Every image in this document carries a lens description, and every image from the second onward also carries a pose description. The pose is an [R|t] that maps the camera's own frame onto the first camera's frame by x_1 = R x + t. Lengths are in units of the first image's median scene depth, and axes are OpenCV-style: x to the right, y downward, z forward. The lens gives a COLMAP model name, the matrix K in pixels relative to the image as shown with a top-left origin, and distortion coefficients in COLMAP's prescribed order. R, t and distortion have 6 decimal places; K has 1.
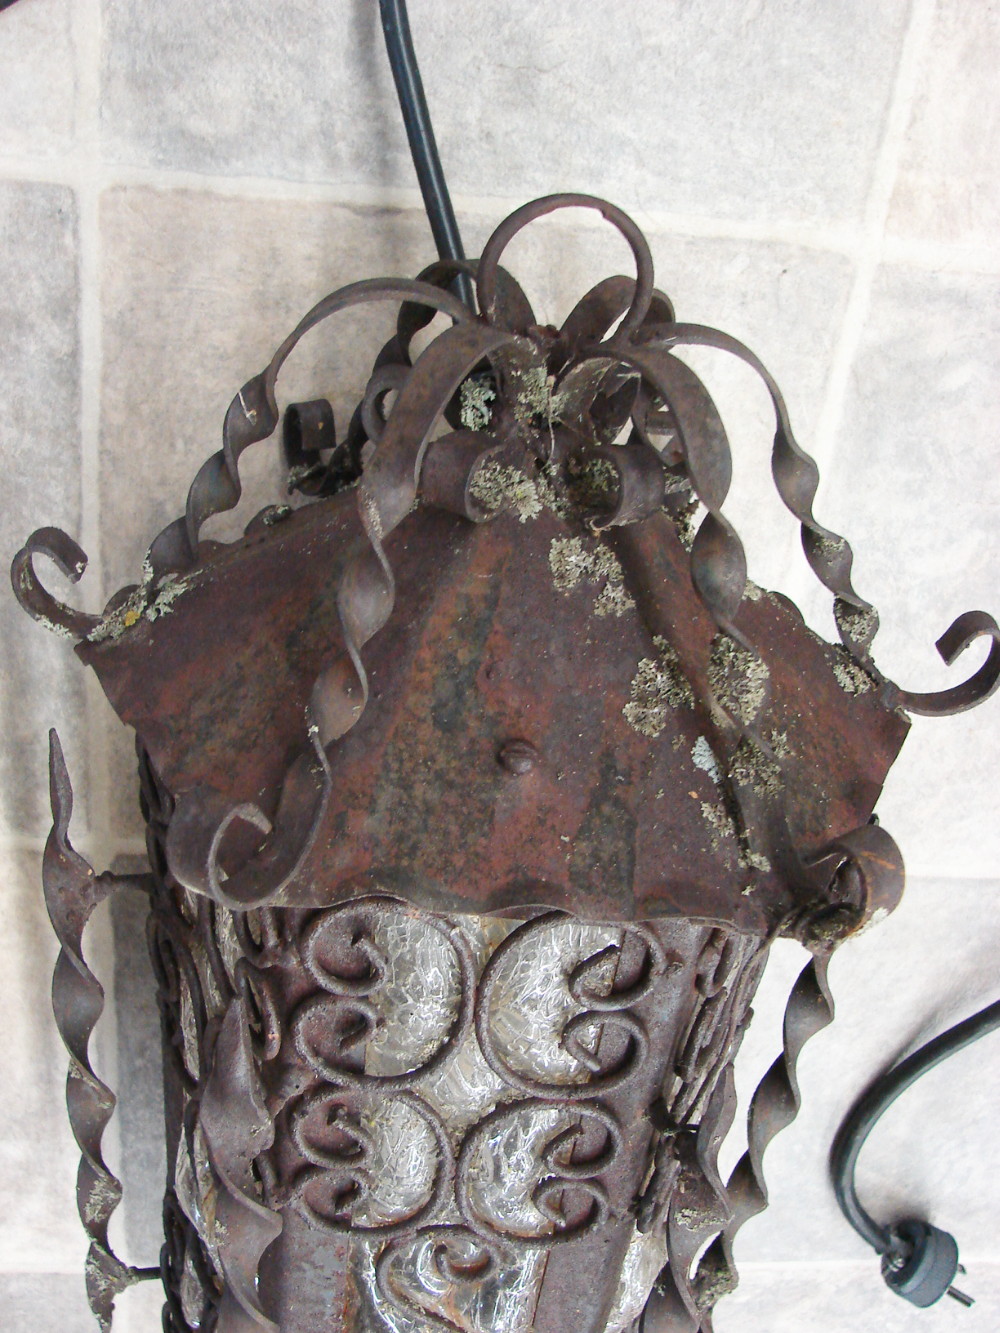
lens RADIAL K [[1431.6, 0, 484.9], [0, 1431.6, 689.0], [0, 0, 1]] dist [-0.216607, 0.243945]
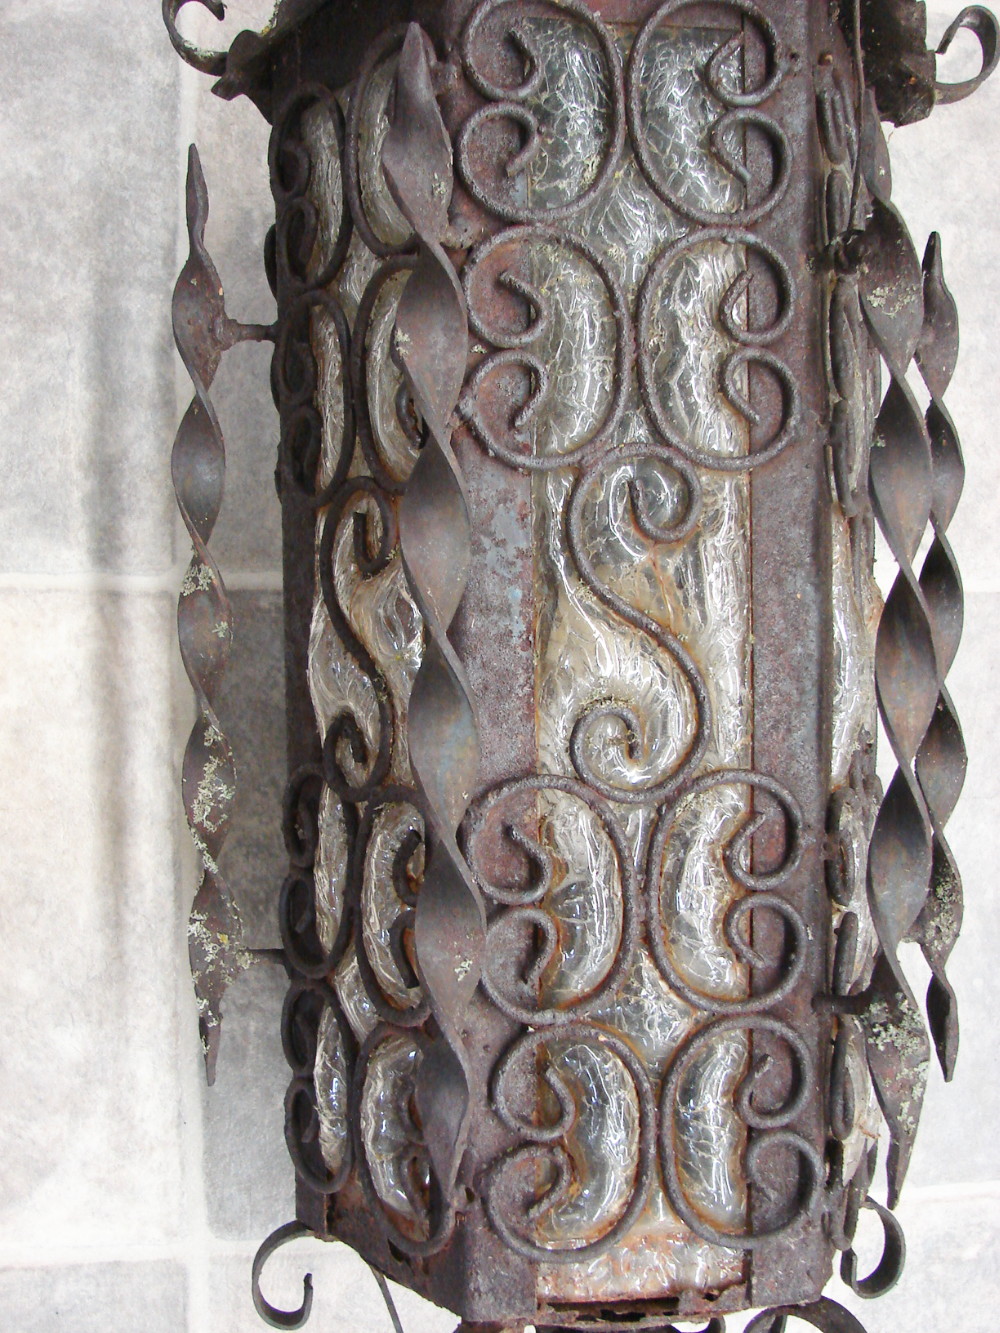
lens RADIAL K [[1431.6, 0, 484.9], [0, 1431.6, 689.0], [0, 0, 1]] dist [-0.216607, 0.243945]
pose [[0.989597, -0.121504, 0.077033, -0.195920], [0.143739, 0.857462, -0.494063, 0.876158], [-0.006022, 0.499996, 0.866006, 0.246840]]
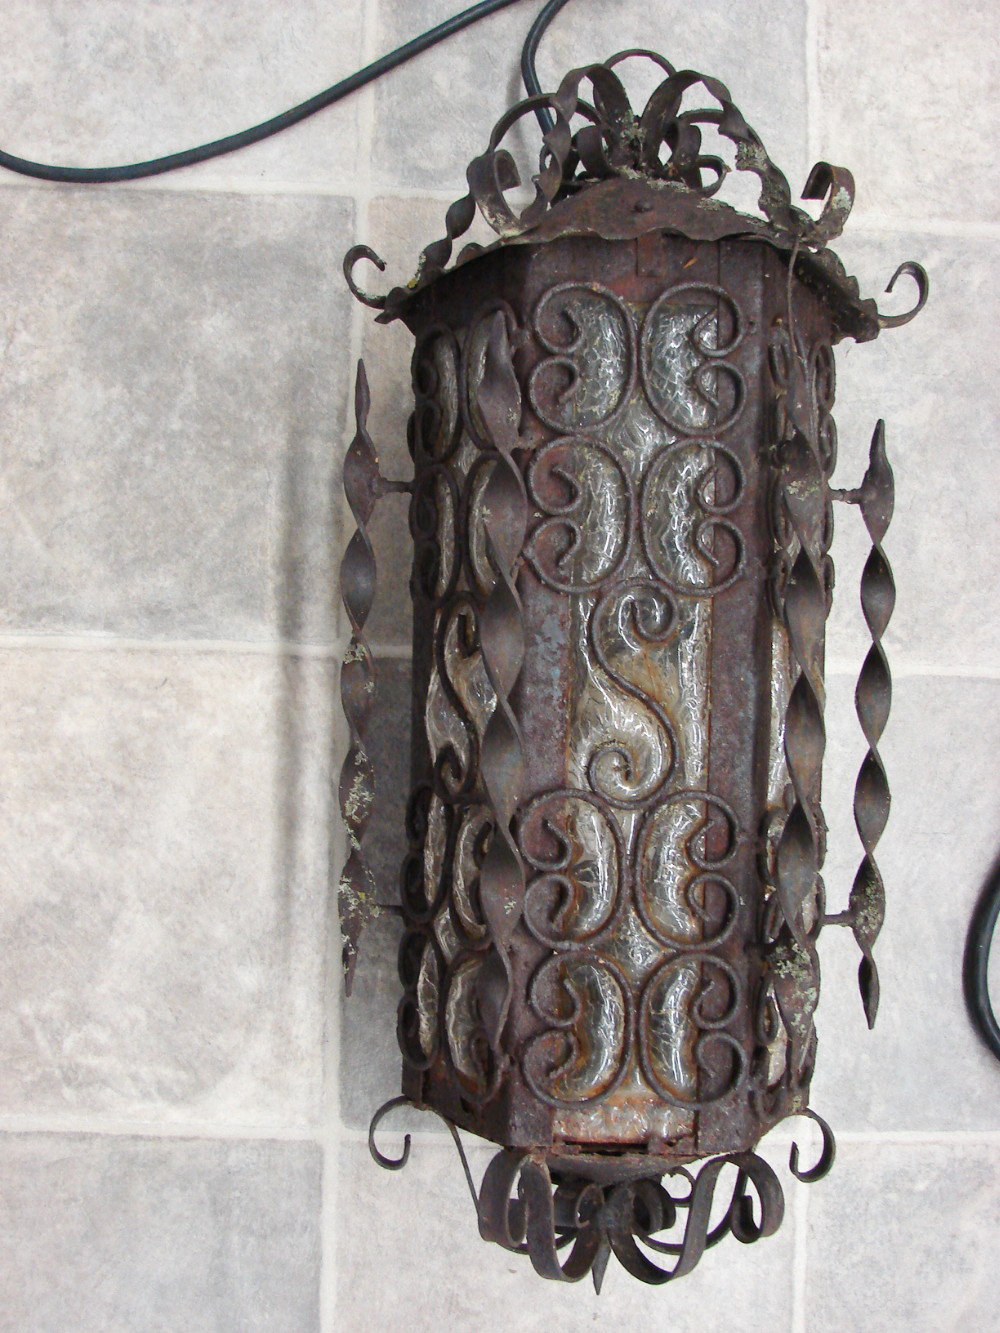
lens RADIAL K [[1431.6, 0, 484.9], [0, 1431.6, 689.0], [0, 0, 1]] dist [-0.216607, 0.243945]
pose [[0.996155, -0.084354, -0.023667, -0.141950], [0.058467, 0.841246, -0.537482, 1.131953], [0.065249, 0.534031, 0.842943, -0.158659]]
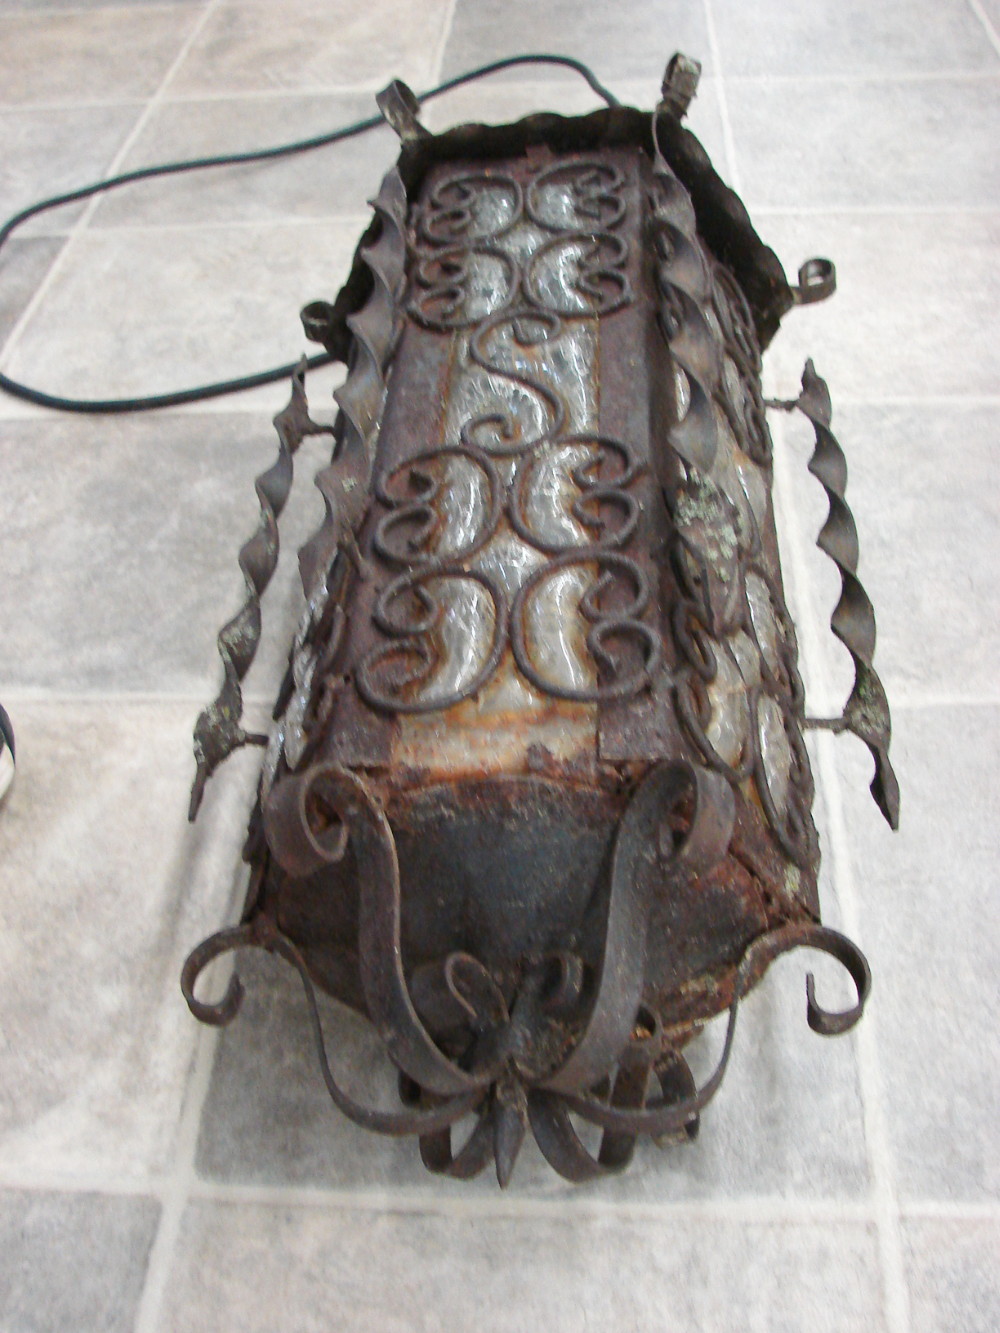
lens RADIAL K [[1431.6, 0, 484.9], [0, 1431.6, 689.0], [0, 0, 1]] dist [-0.216607, 0.243945]
pose [[0.987032, -0.142482, -0.073936, -0.010495], [-0.034361, 0.262387, -0.964351, 1.672649], [0.156803, 0.954386, 0.254089, 0.899822]]
